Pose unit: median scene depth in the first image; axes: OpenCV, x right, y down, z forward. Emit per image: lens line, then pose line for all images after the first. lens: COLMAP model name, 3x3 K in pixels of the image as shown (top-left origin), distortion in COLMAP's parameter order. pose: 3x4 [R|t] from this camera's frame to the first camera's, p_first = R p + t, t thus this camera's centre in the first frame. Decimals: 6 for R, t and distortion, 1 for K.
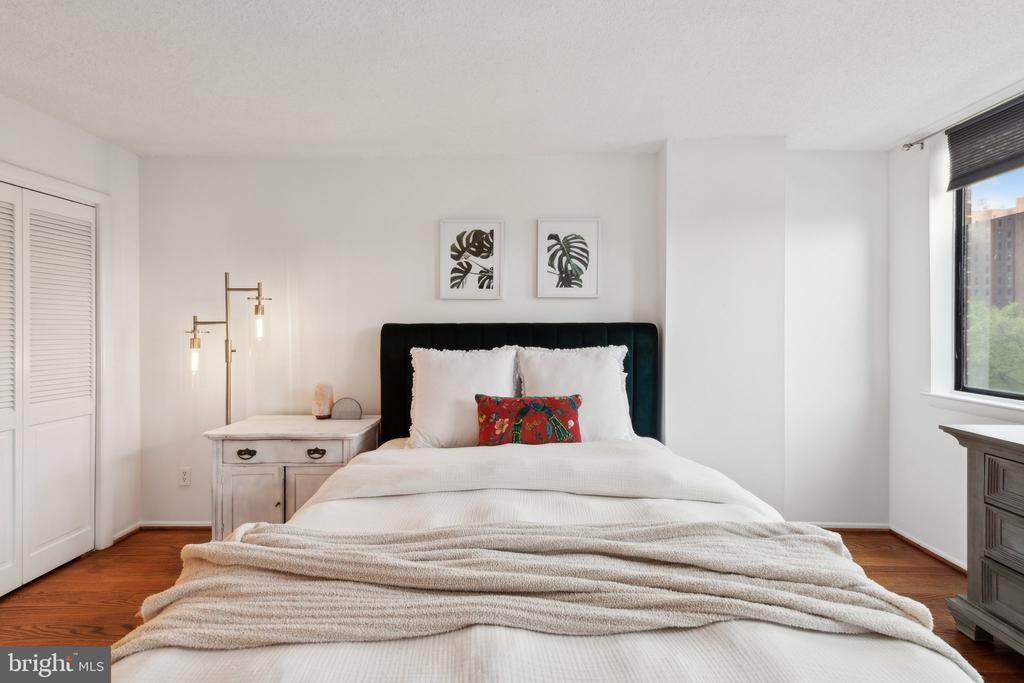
lens RADIAL K [[404.0, 0, 516.2], [0, 404.0, 330.5], [0, 0, 1]] dist [0.012628, -0.003152]
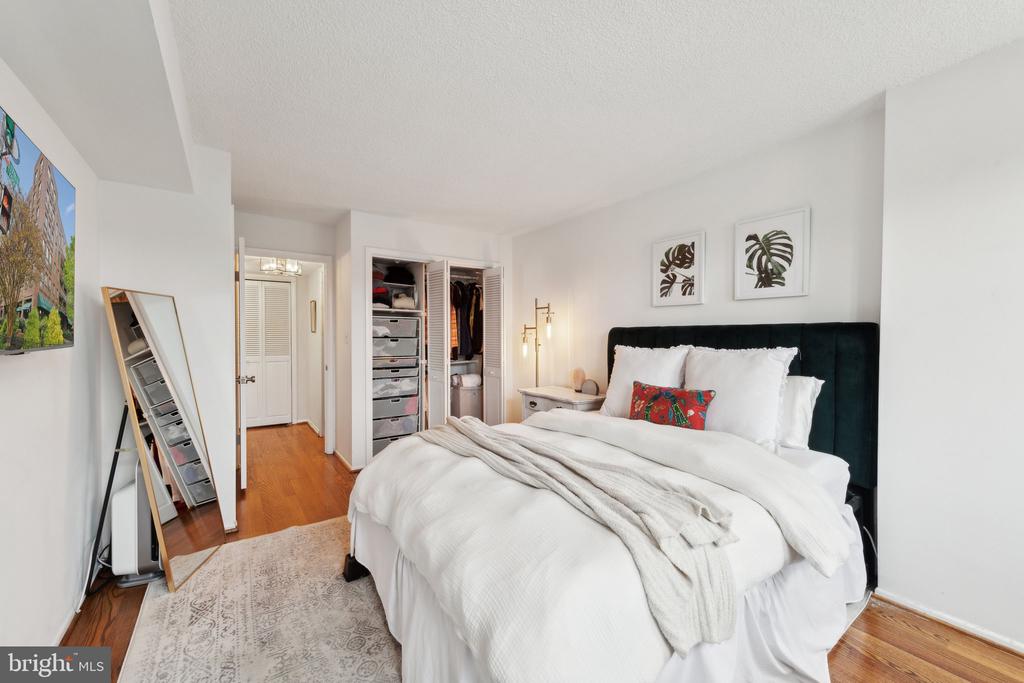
lens RADIAL K [[404.0, 0, 518.3], [0, 404.0, 336.8], [0, 0, 1]] dist [0.012628, -0.003152]
pose [[0.590138, 0.005746, -0.807282, 0.559164], [-0.004501, 0.999983, 0.003827, 0.010261], [0.807290, 0.001376, 0.590153, -0.047391]]
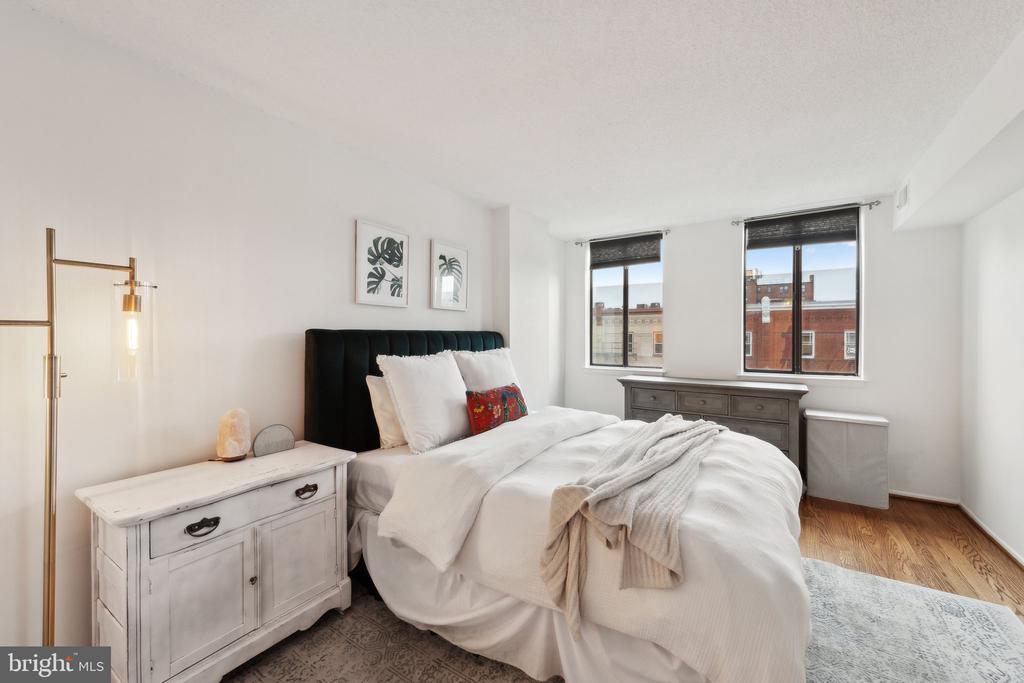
lens RADIAL K [[404.0, 0, 519.0], [0, 404.0, 336.6], [0, 0, 1]] dist [0.012628, -0.003152]
pose [[0.537622, 0.000097, 0.843186, -0.779380], [0.003237, 0.999992, -0.002179, 0.001743], [-0.843180, 0.003901, 0.537617, 0.183533]]
